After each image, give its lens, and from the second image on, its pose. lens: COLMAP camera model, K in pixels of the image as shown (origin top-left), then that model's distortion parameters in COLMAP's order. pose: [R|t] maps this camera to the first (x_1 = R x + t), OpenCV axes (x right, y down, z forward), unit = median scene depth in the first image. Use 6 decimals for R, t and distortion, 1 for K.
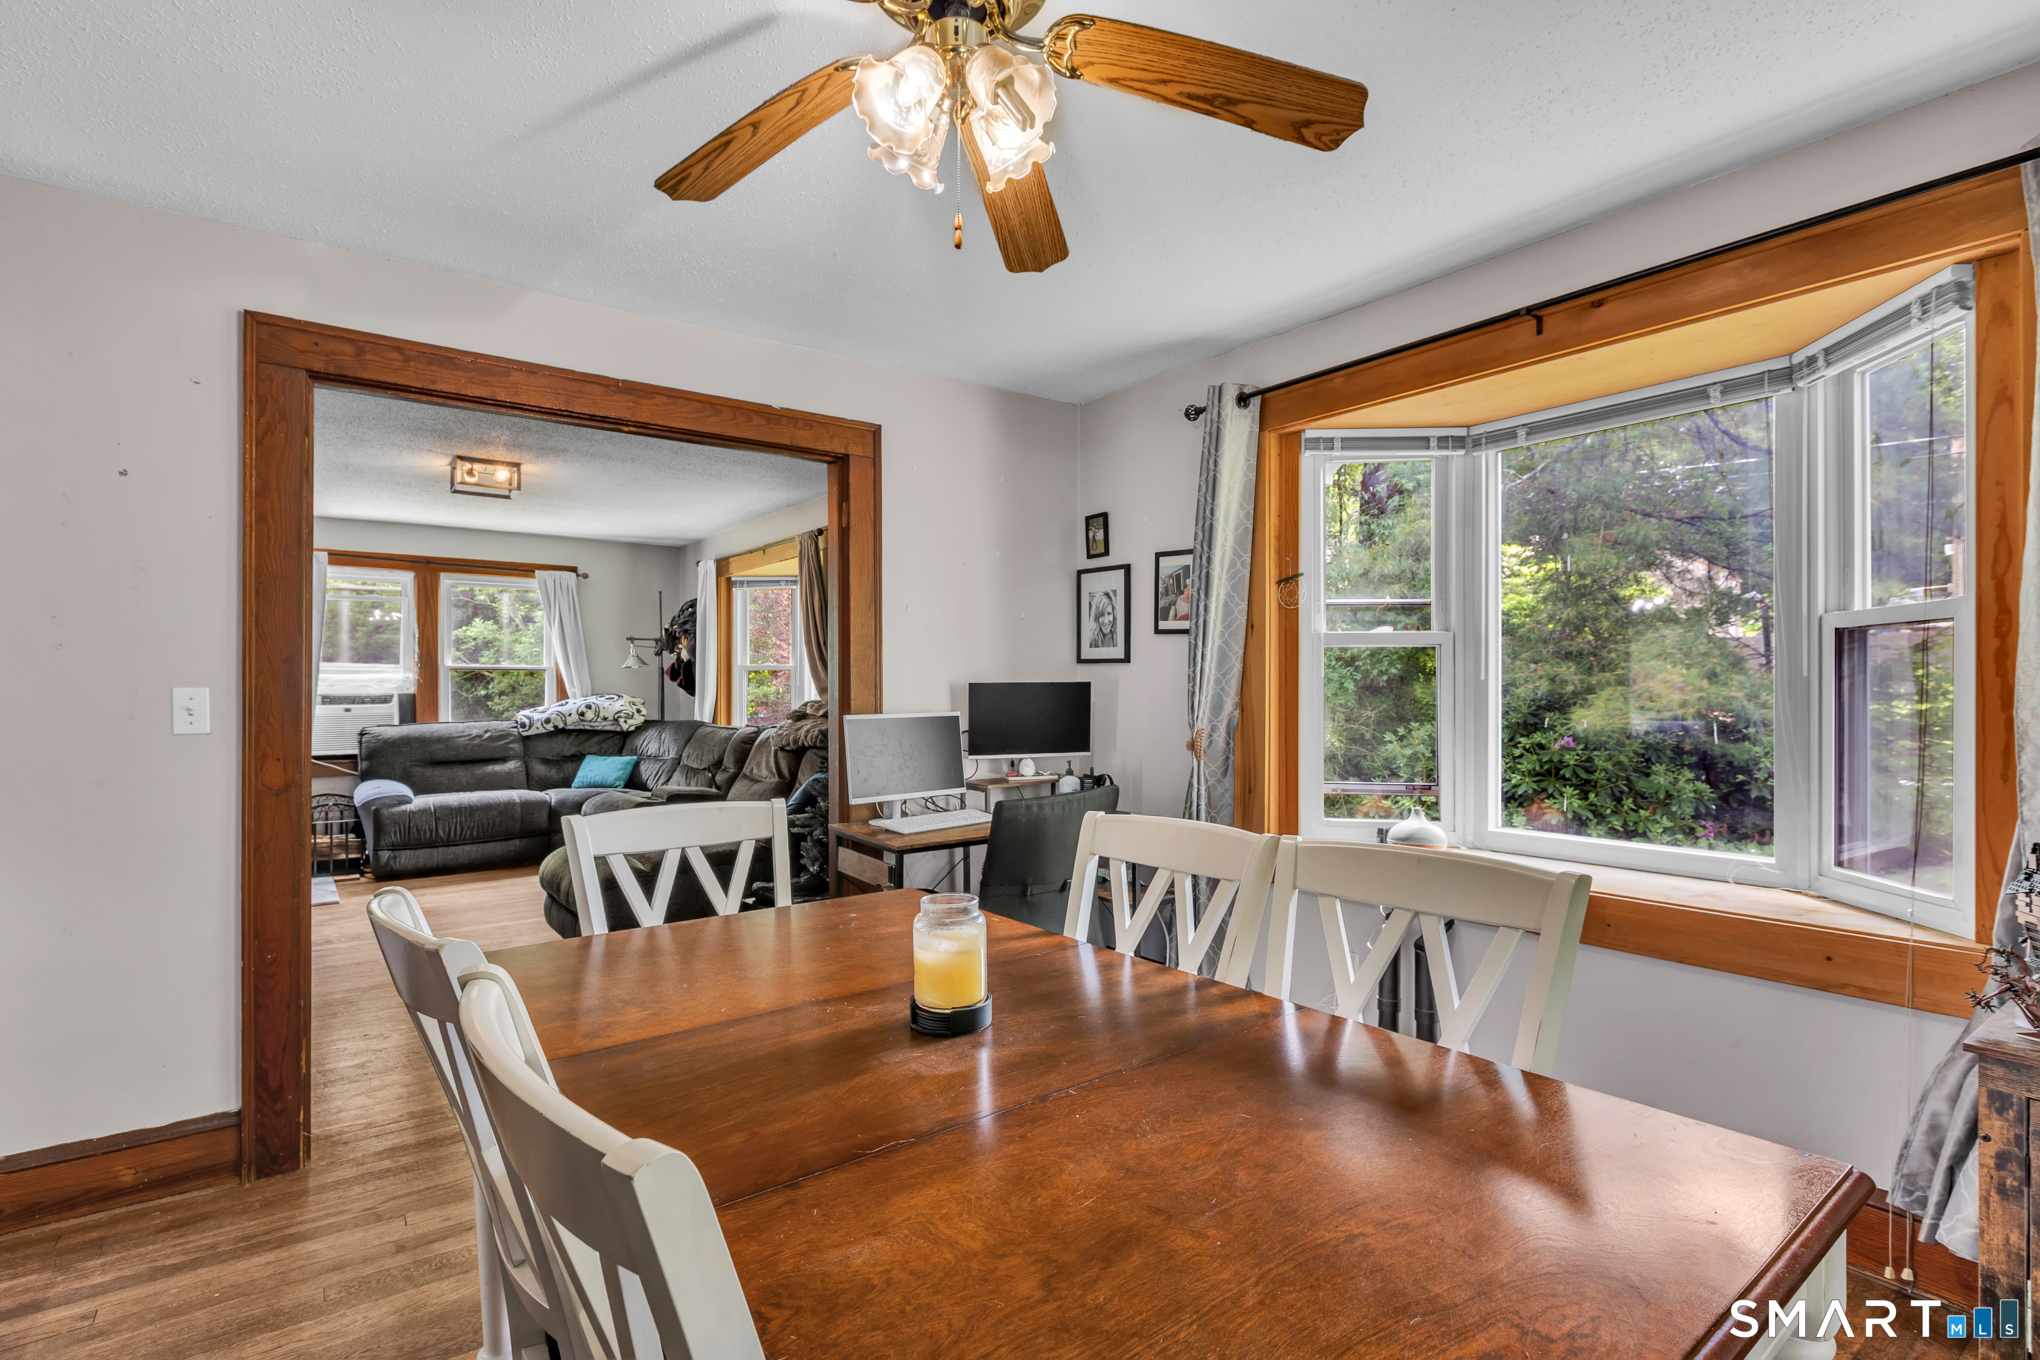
lens RADIAL K [[967.1, 0, 1017.2], [0, 967.1, 694.6], [0, 0, 1]] dist [-0.001363, -0.000407]
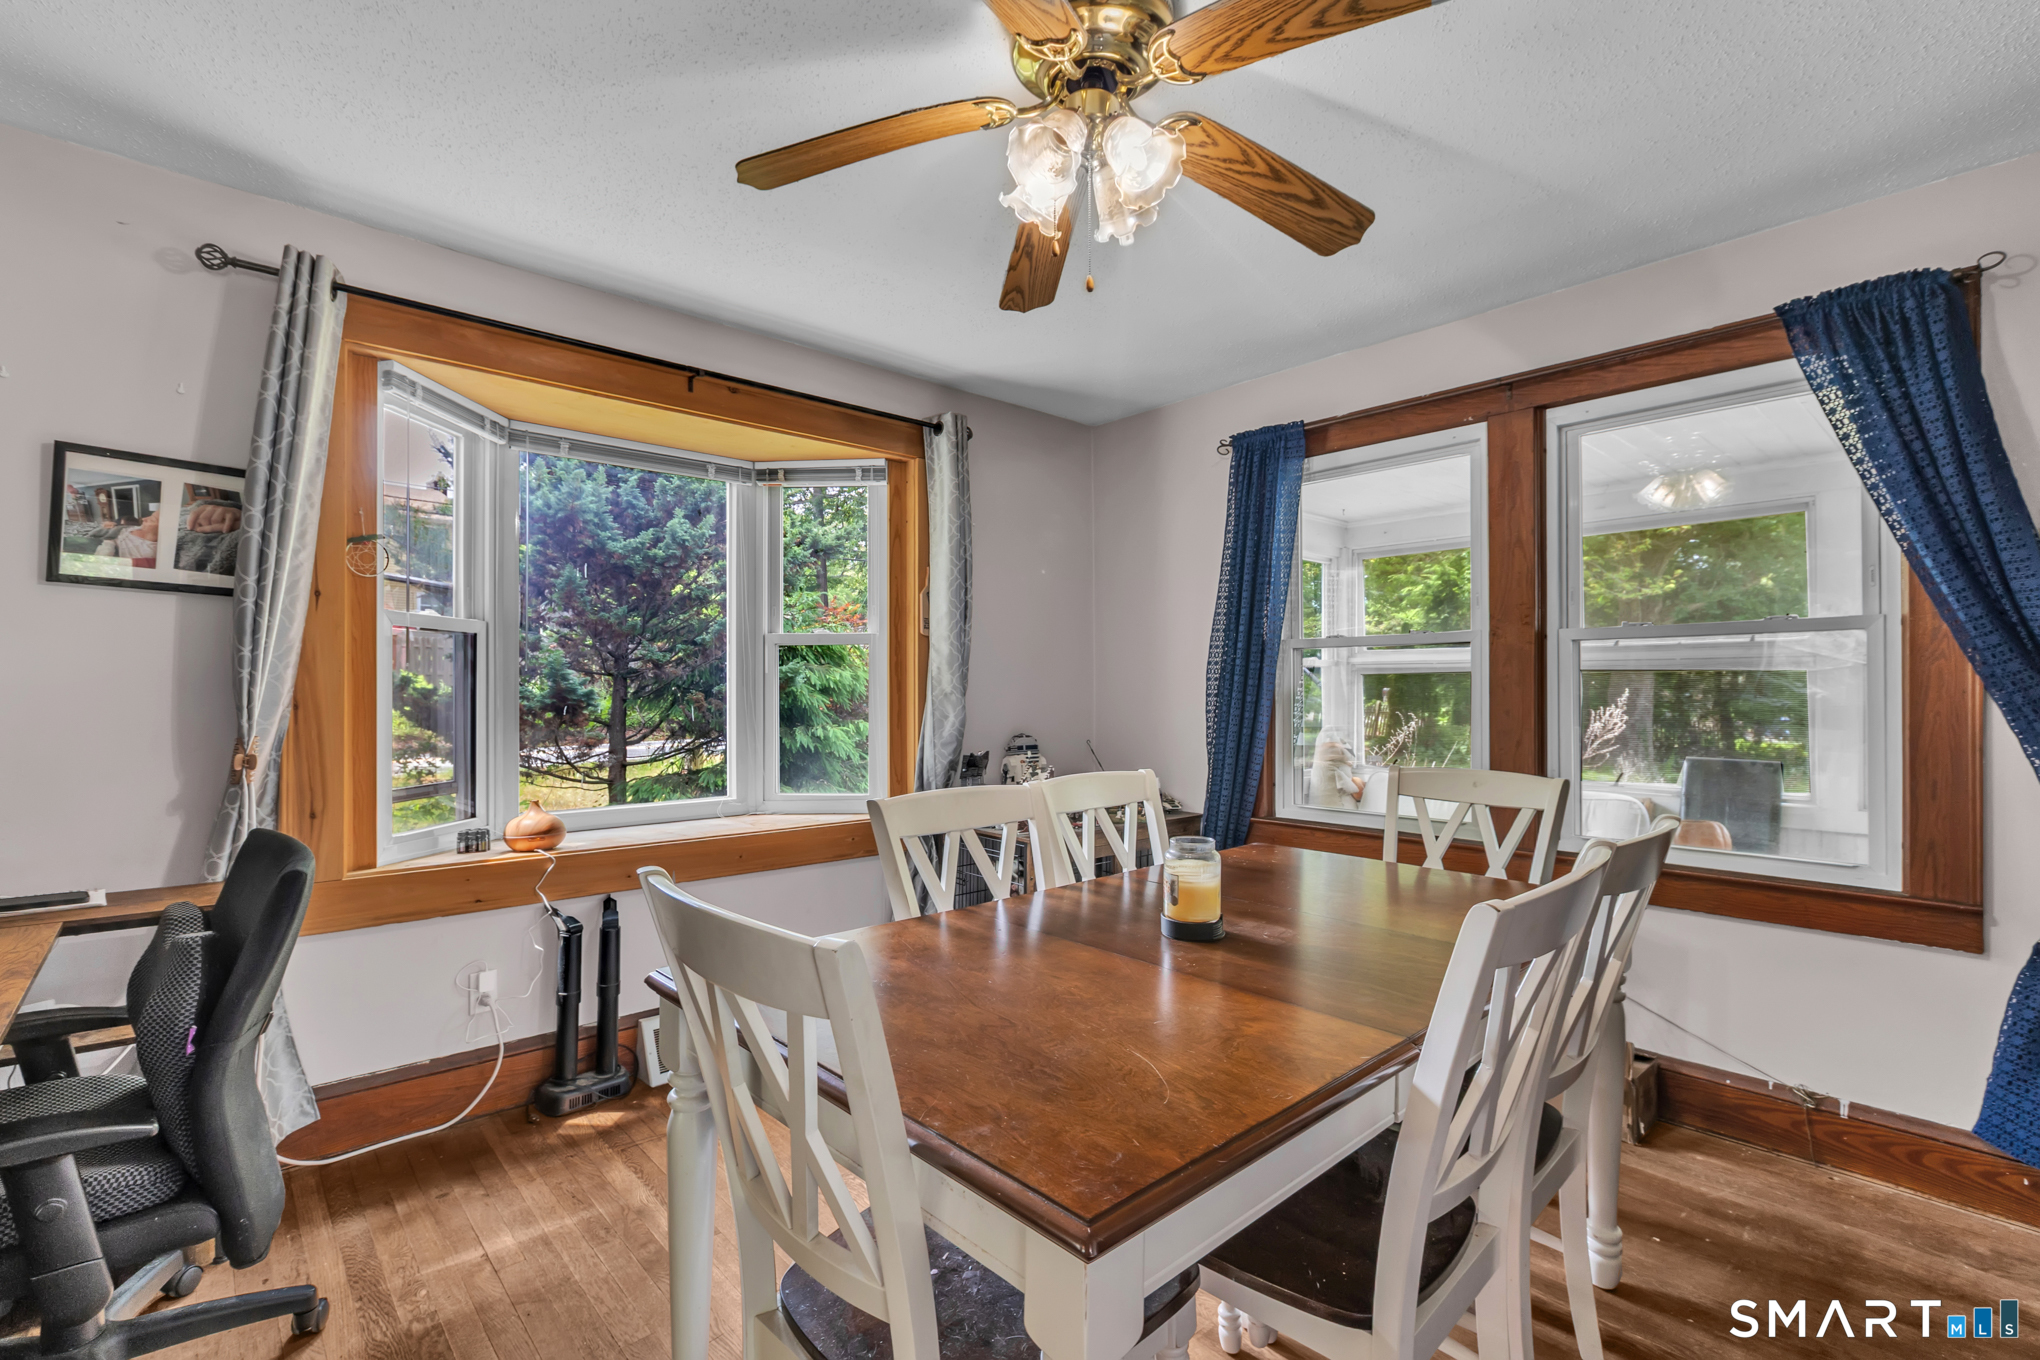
lens RADIAL K [[926.4, 0, 1014.9], [0, 926.4, 685.0], [0, 0, 1]] dist [-0.001259, -0.000246]
pose [[-0.091421, -0.000819, 0.995812, -0.540576], [0.001769, 0.999998, 0.000985, -0.000372], [-0.995811, 0.001852, -0.091419, 0.563799]]
